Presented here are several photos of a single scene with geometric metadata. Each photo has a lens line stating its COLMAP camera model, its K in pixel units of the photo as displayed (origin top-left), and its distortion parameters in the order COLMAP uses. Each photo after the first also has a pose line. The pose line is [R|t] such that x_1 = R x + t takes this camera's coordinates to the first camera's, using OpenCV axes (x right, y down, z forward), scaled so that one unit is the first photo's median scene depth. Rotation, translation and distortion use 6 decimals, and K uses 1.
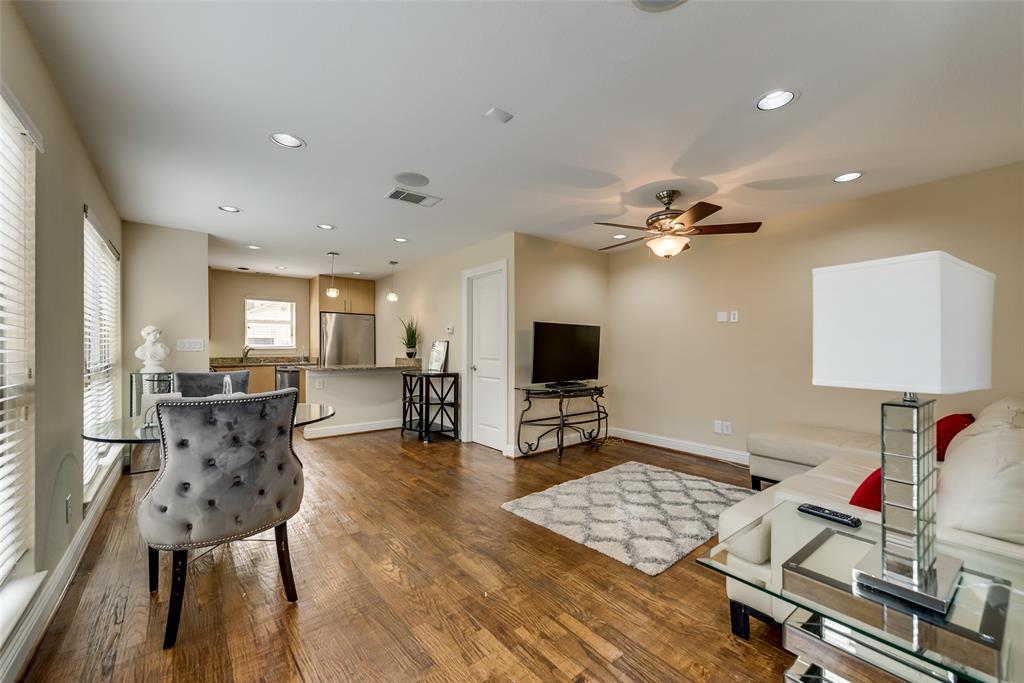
lens RADIAL K [[408.1, 0, 512.4], [0, 408.1, 348.9], [0, 0, 1]] dist [0.017539, 0.000069]
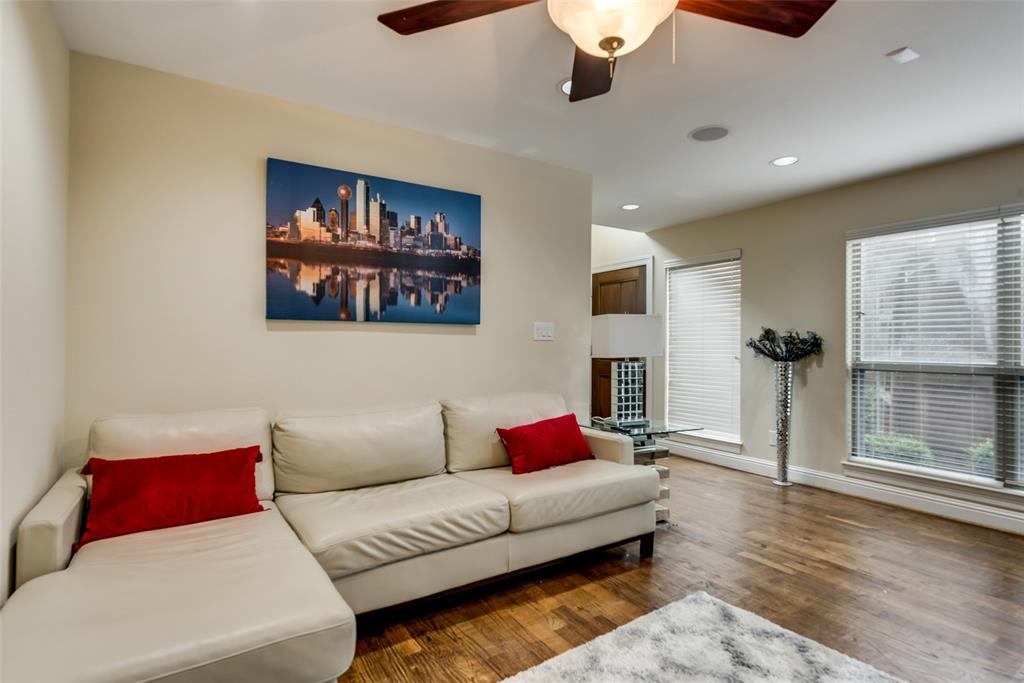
lens RADIAL K [[519.1, 0, 512.0], [0, 519.1, 341.5], [0, 0, 1]] dist [0.028598, 0.000174]
pose [[-0.992332, -0.002335, 0.123582, 0.386989], [-0.002862, 0.999988, -0.004087, 0.006139], [-0.123571, -0.004409, -0.992326, 1.378514]]
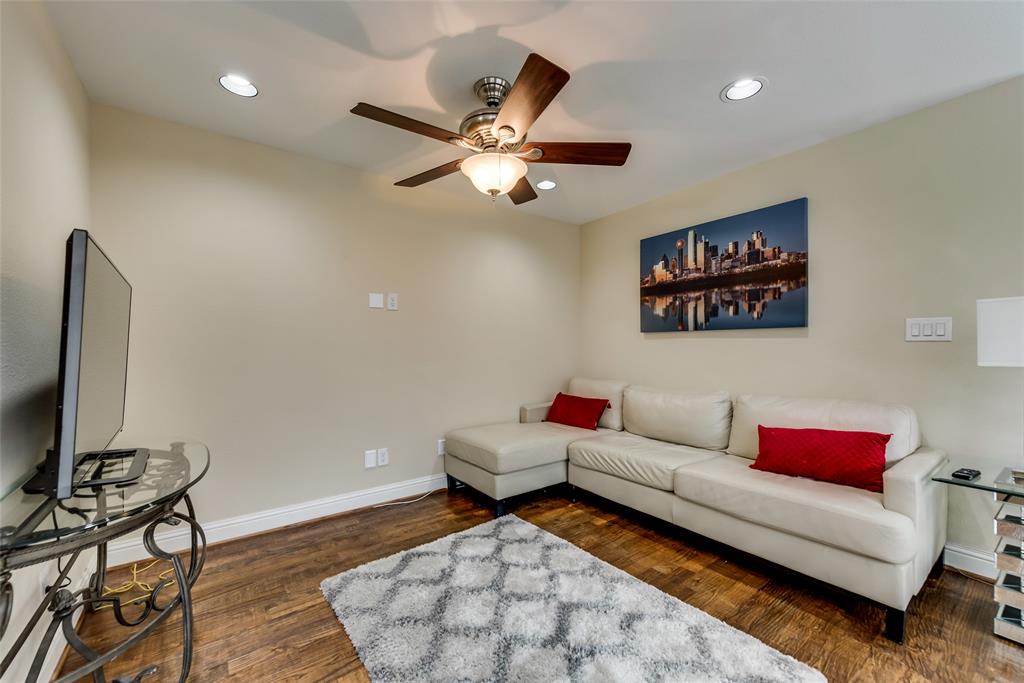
lens RADIAL K [[408.1, 0, 512.4], [0, 408.1, 348.9], [0, 0, 1]] dist [0.017539, 0.000069]
pose [[0.053770, -0.009824, 0.998505, -0.223907], [0.009397, 0.999912, 0.009332, -0.000086], [-0.998509, 0.008881, 0.053858, 0.936612]]
